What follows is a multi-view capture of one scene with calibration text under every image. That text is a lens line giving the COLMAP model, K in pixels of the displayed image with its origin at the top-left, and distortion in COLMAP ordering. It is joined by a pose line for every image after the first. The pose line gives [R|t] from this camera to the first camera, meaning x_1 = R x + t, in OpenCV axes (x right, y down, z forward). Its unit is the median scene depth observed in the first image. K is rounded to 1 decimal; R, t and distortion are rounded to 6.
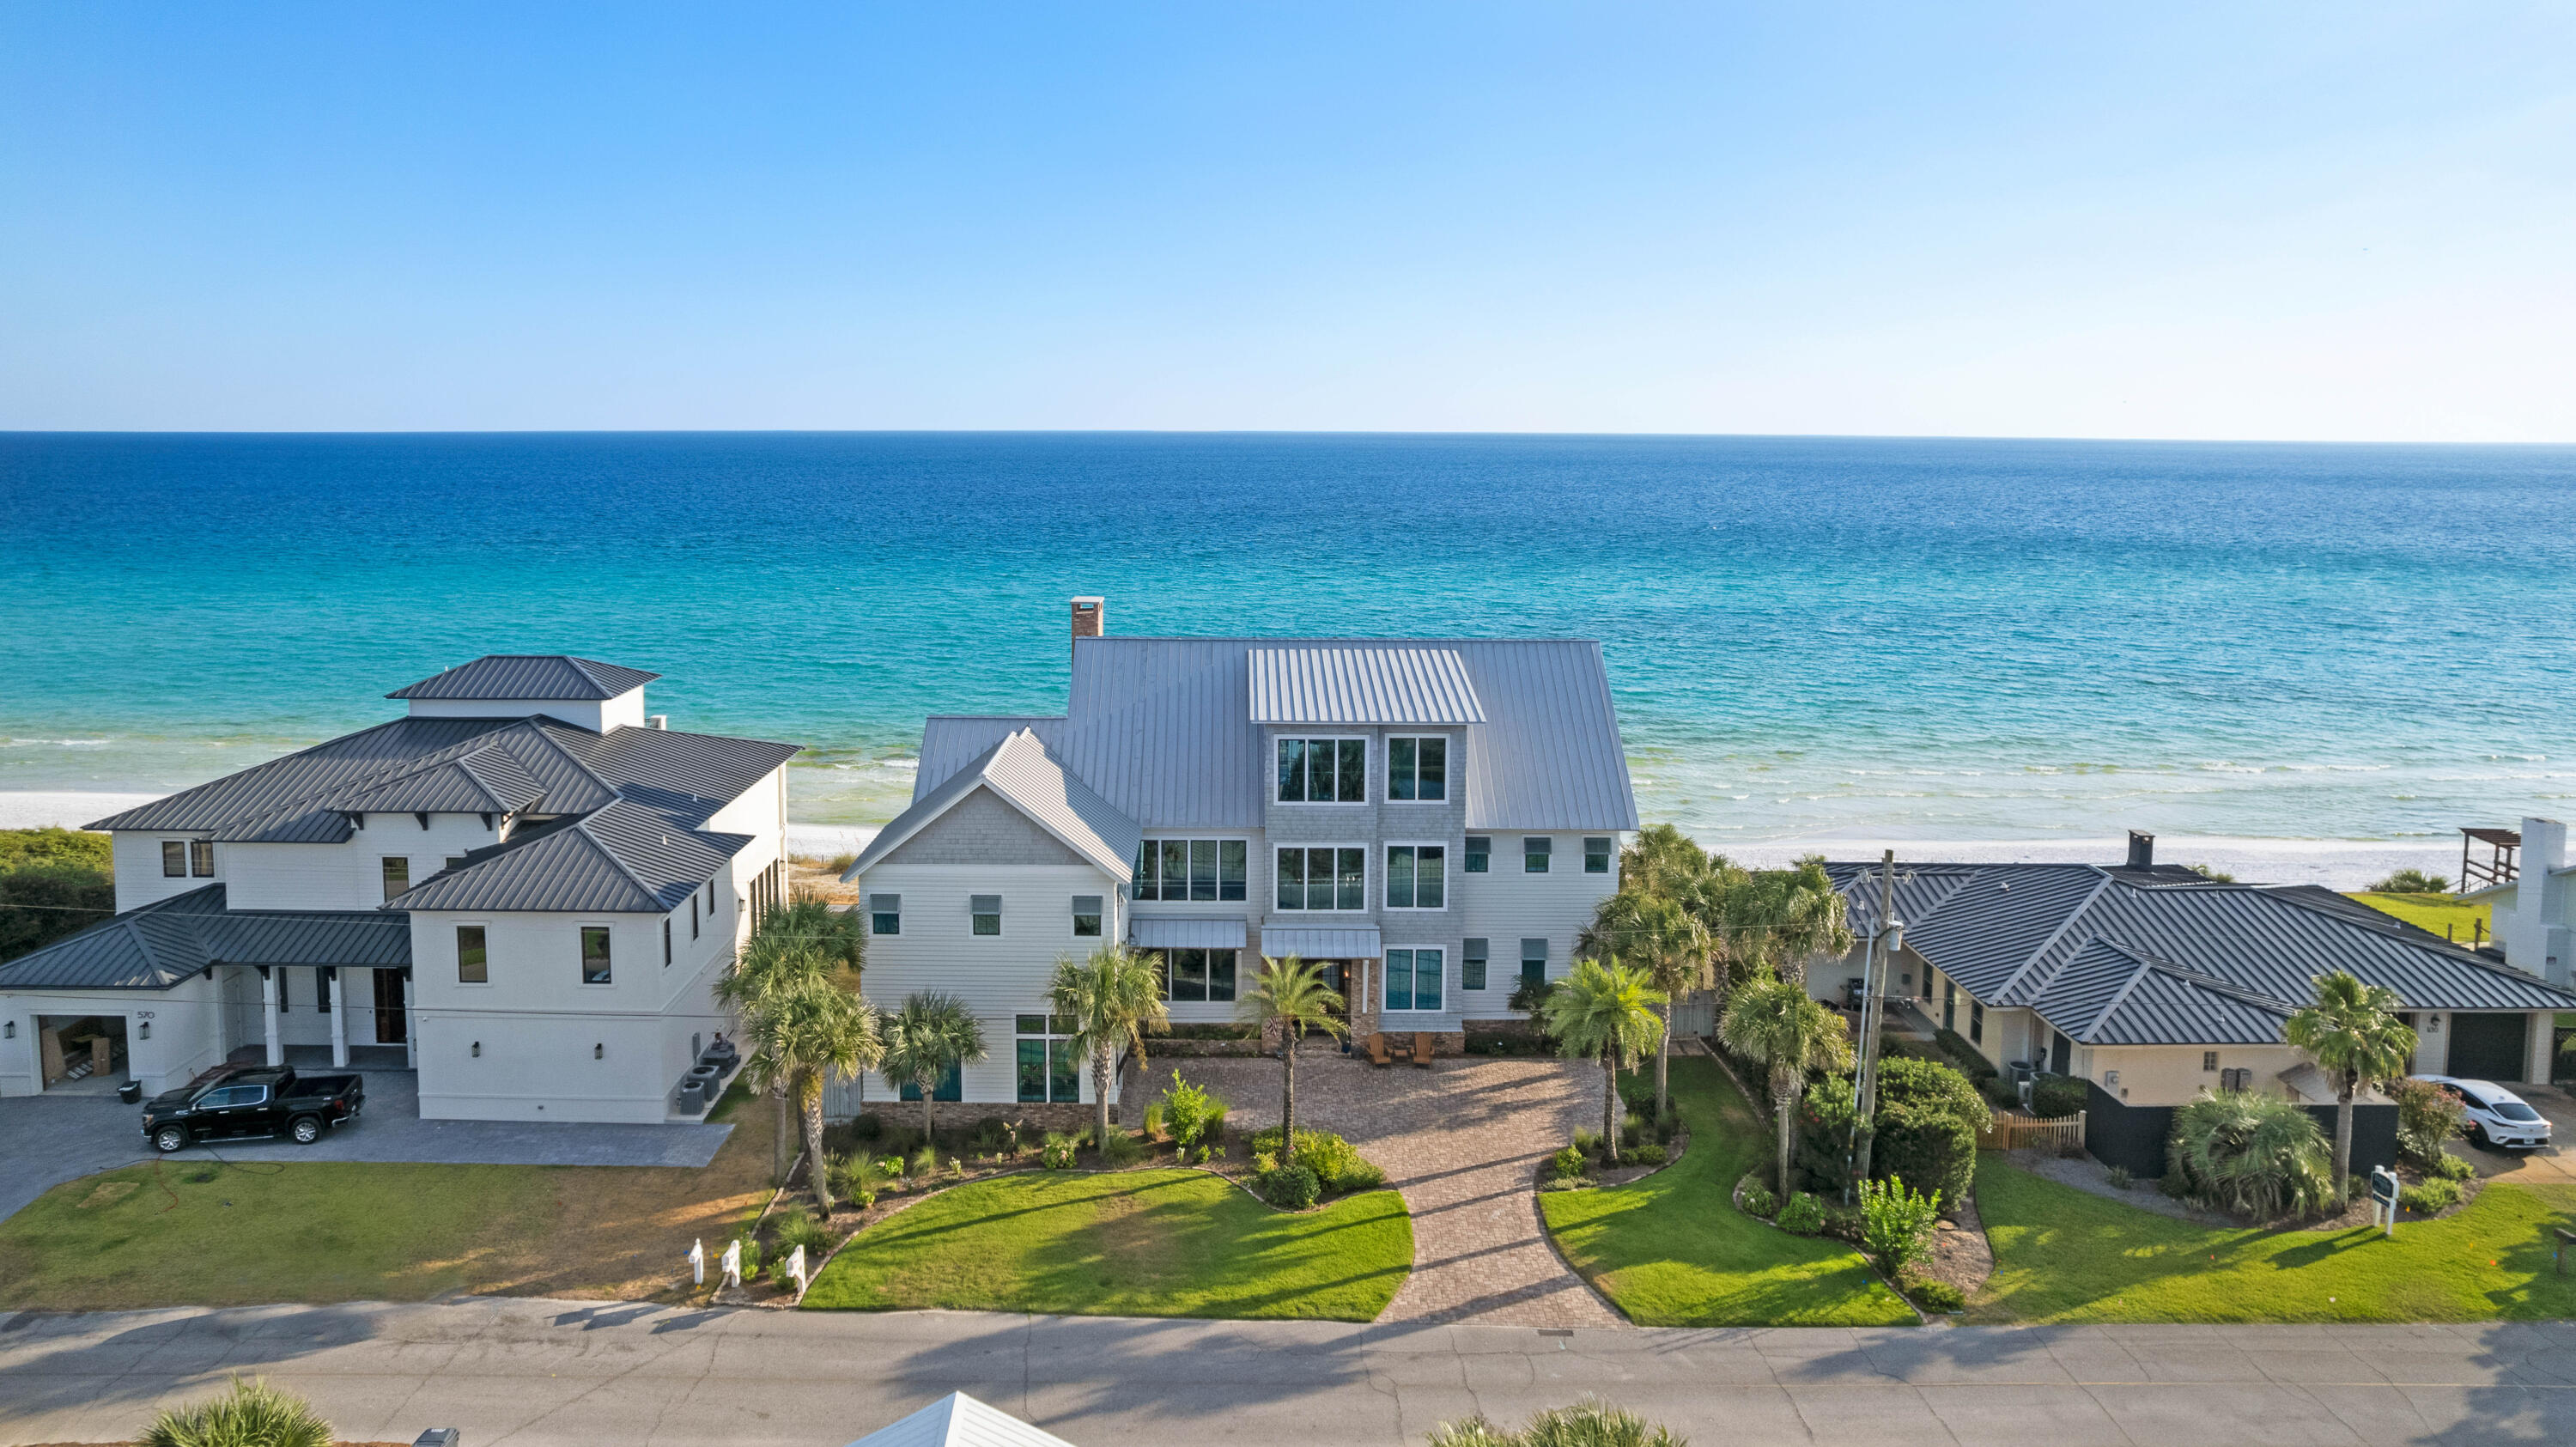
lens RADIAL K [[1706.2, 0, 1223.5], [0, 1706.2, 569.1], [0, 0, 1]] dist [-0.057934, 0.037389]
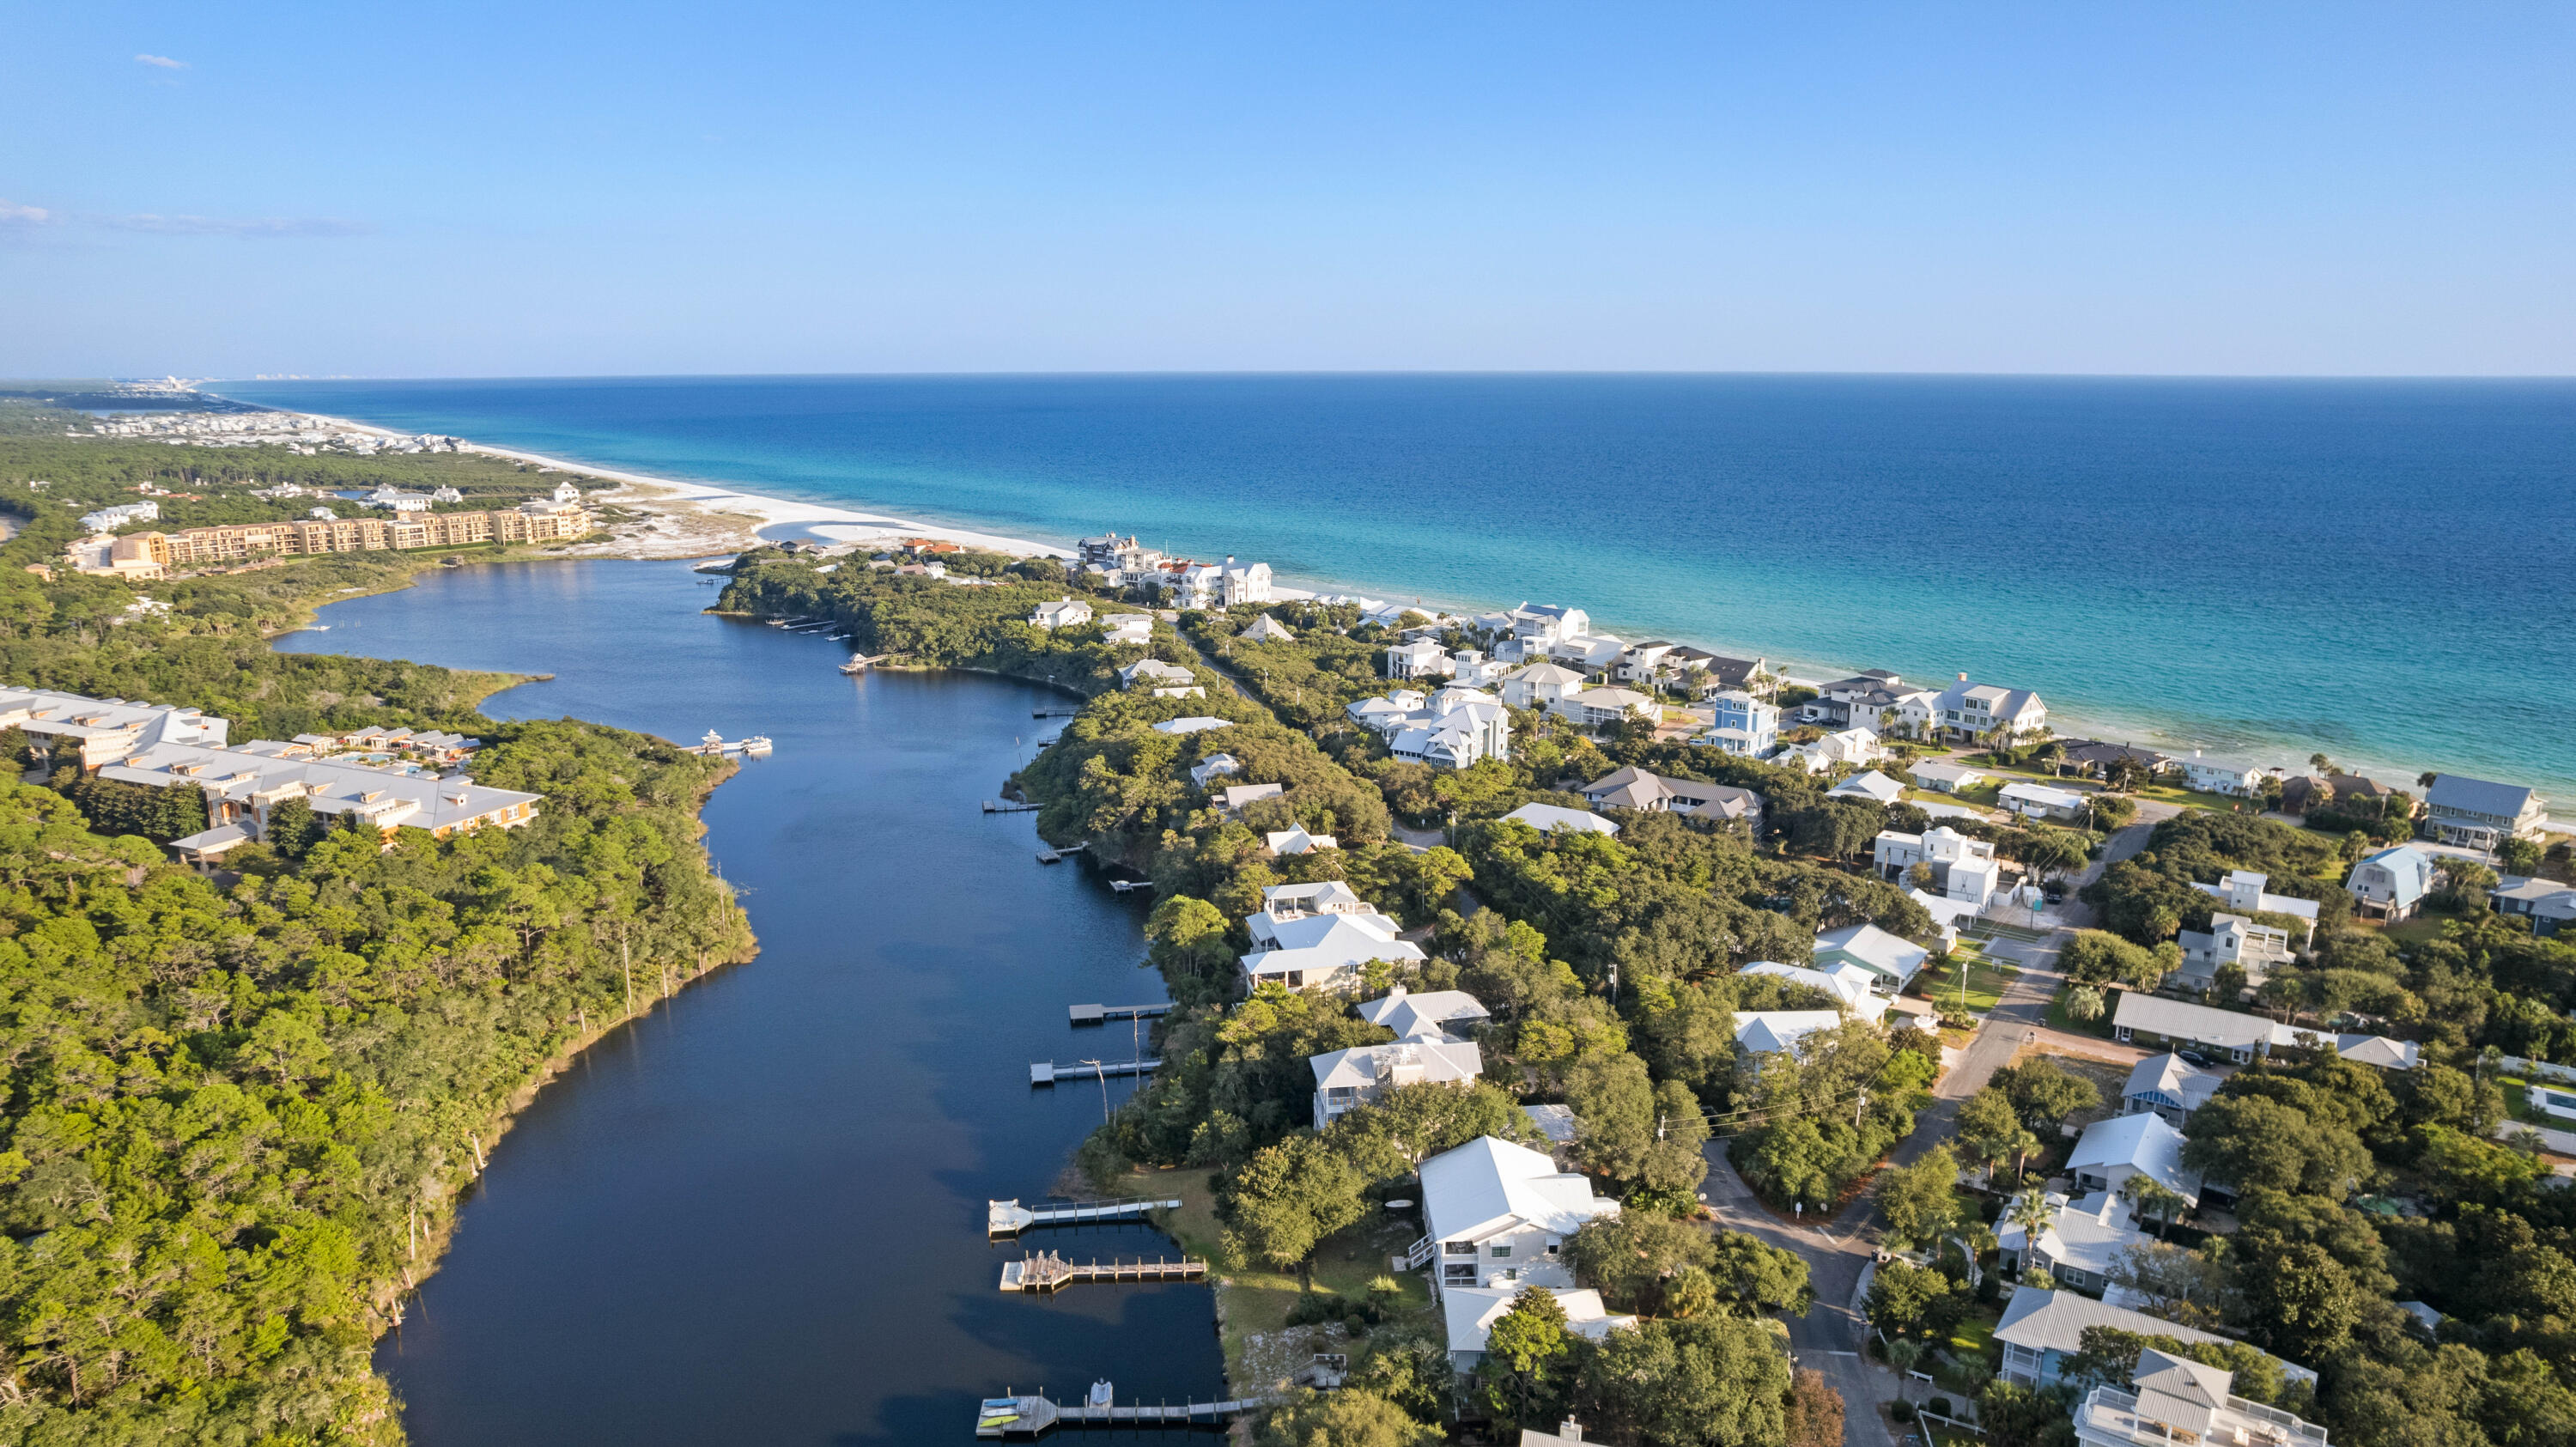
lens RADIAL K [[1655.4, 0, 1284.8], [0, 1655.4, 677.7], [0, 0, 1]] dist [-0.044981, 0.036970]
pose [[0.617455, 0.144136, -0.773288, 3.875427], [-0.064703, 0.989044, 0.132688, -0.770468], [0.783940, -0.031895, 0.620016, -5.926861]]
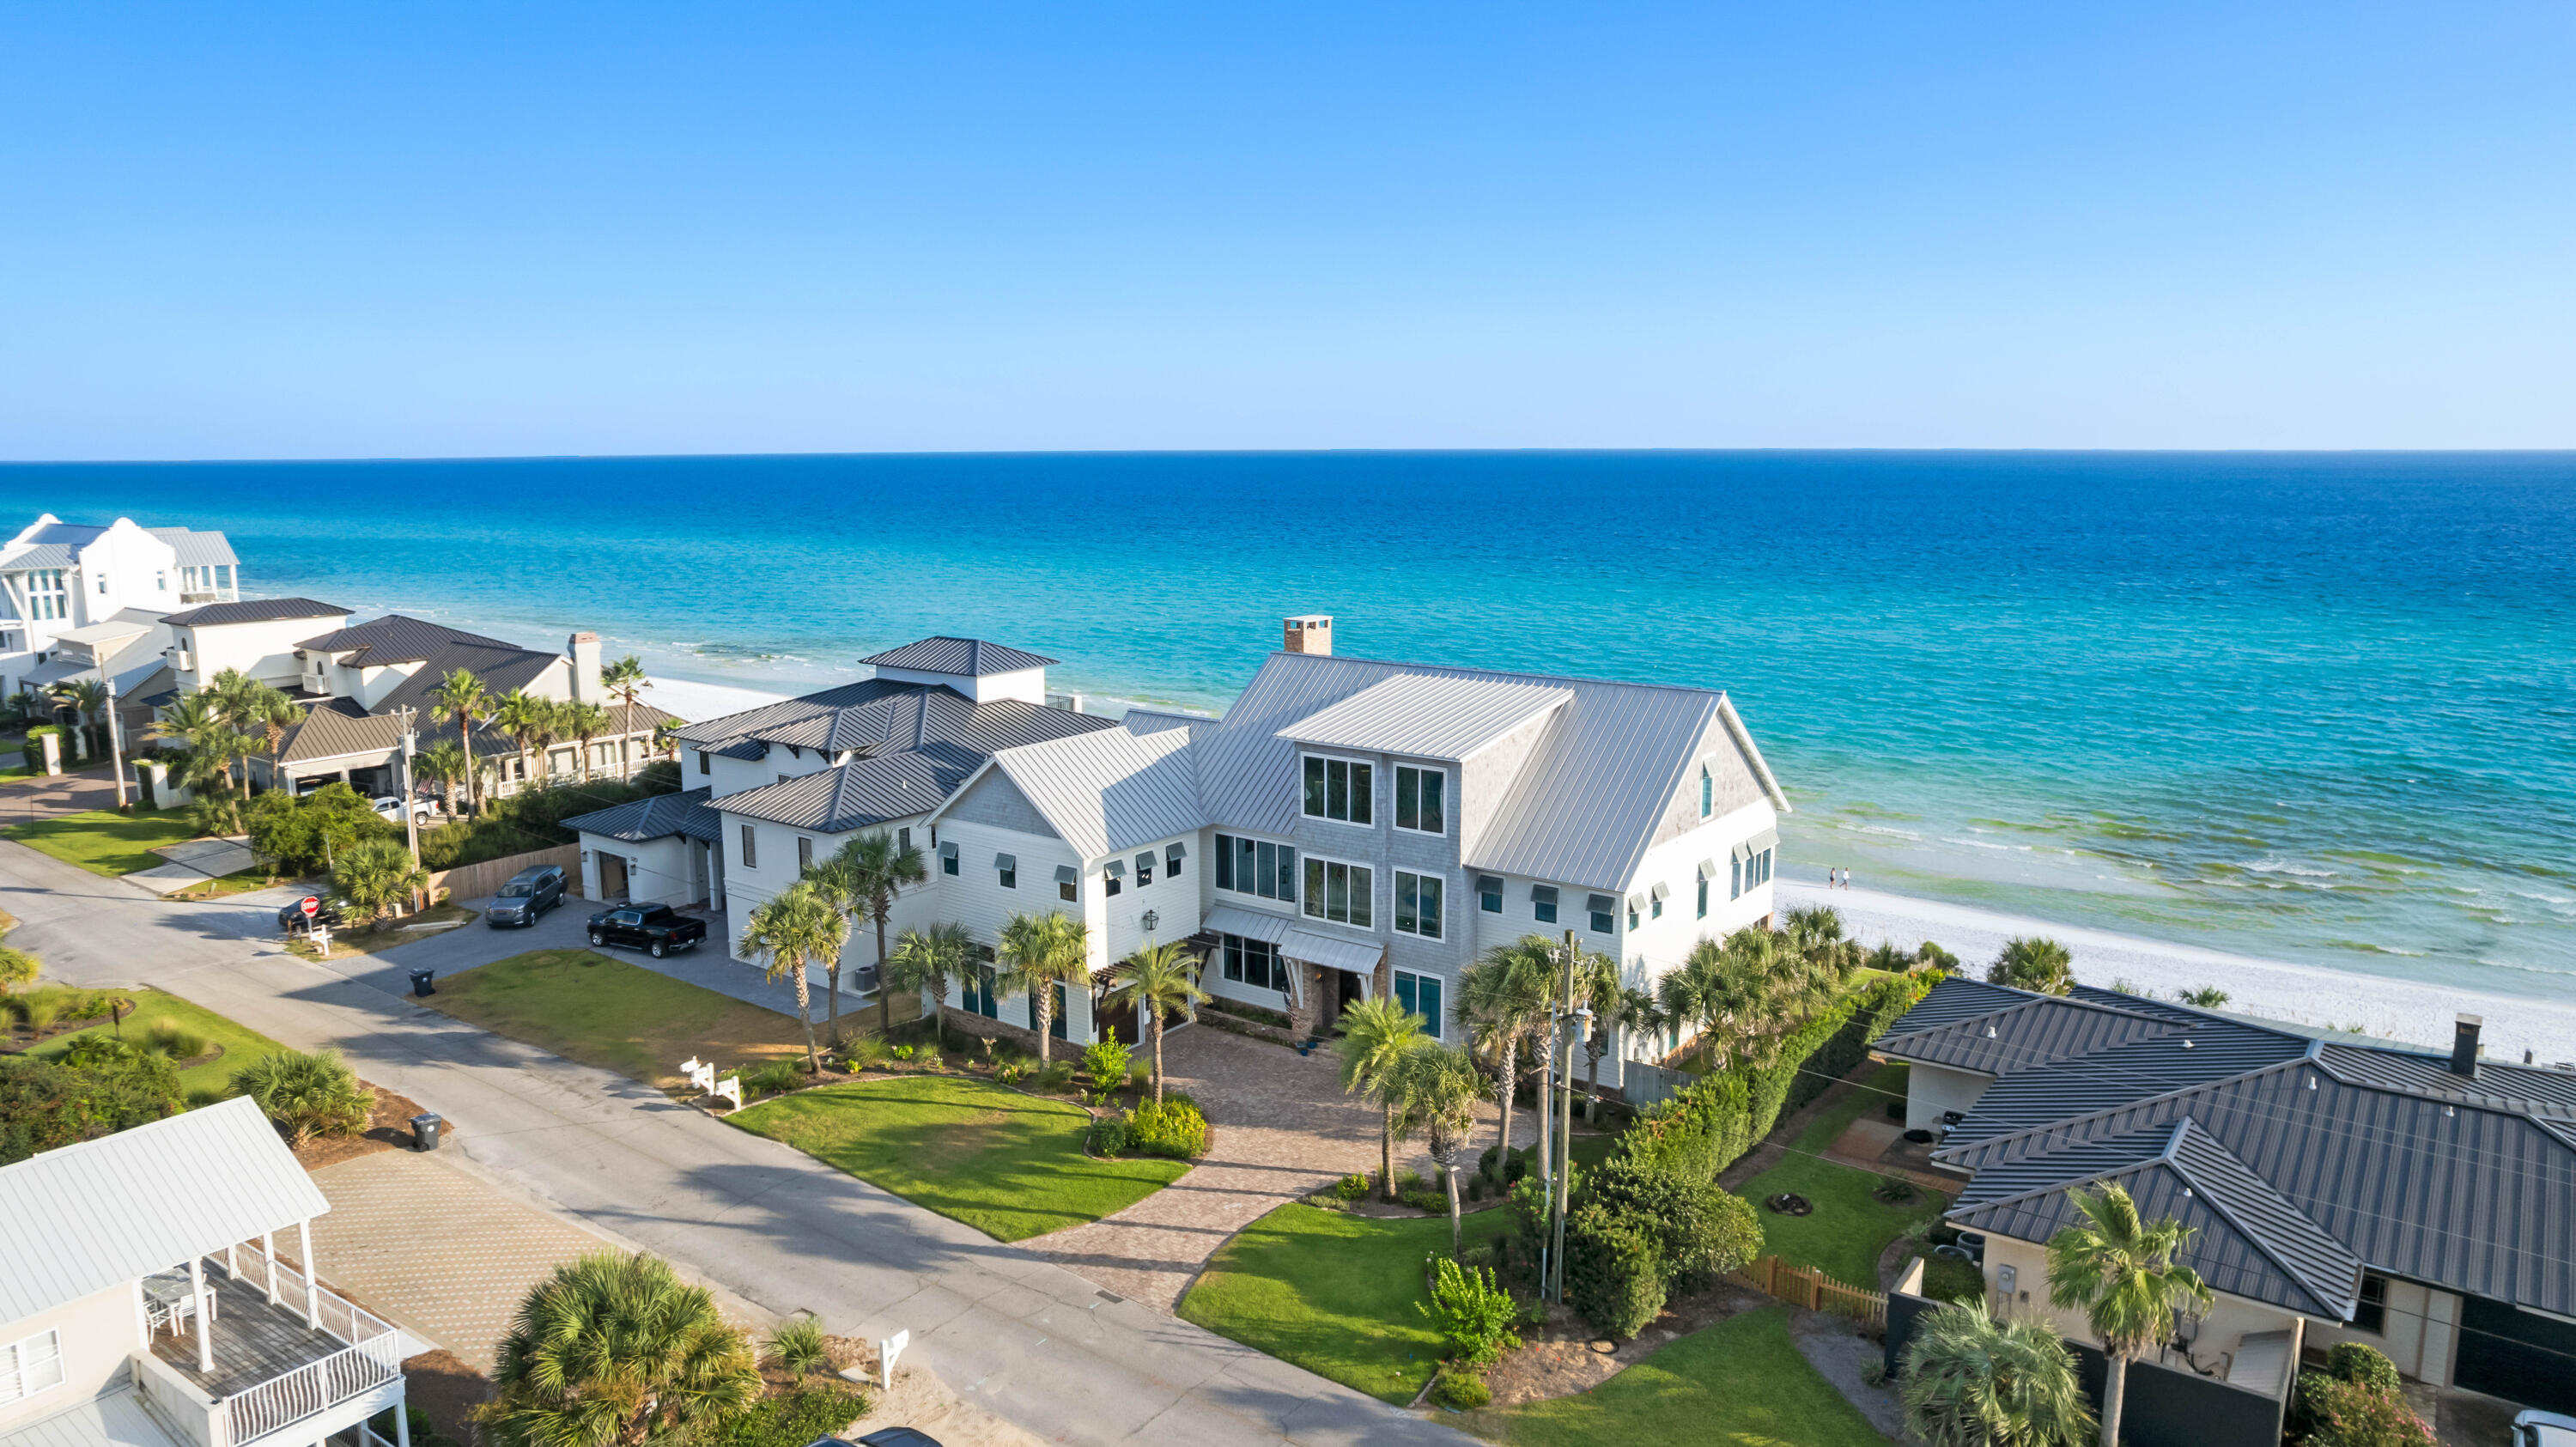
lens RADIAL K [[1673.2, 0, 1288.0], [0, 1673.2, 723.5], [0, 0, 1]] dist [-0.079542, 0.076008]
pose [[0.805094, 0.092986, -0.585814, 0.700466], [-0.044343, 0.994307, 0.096884, -0.023578], [0.591488, -0.052024, 0.804634, 0.170022]]
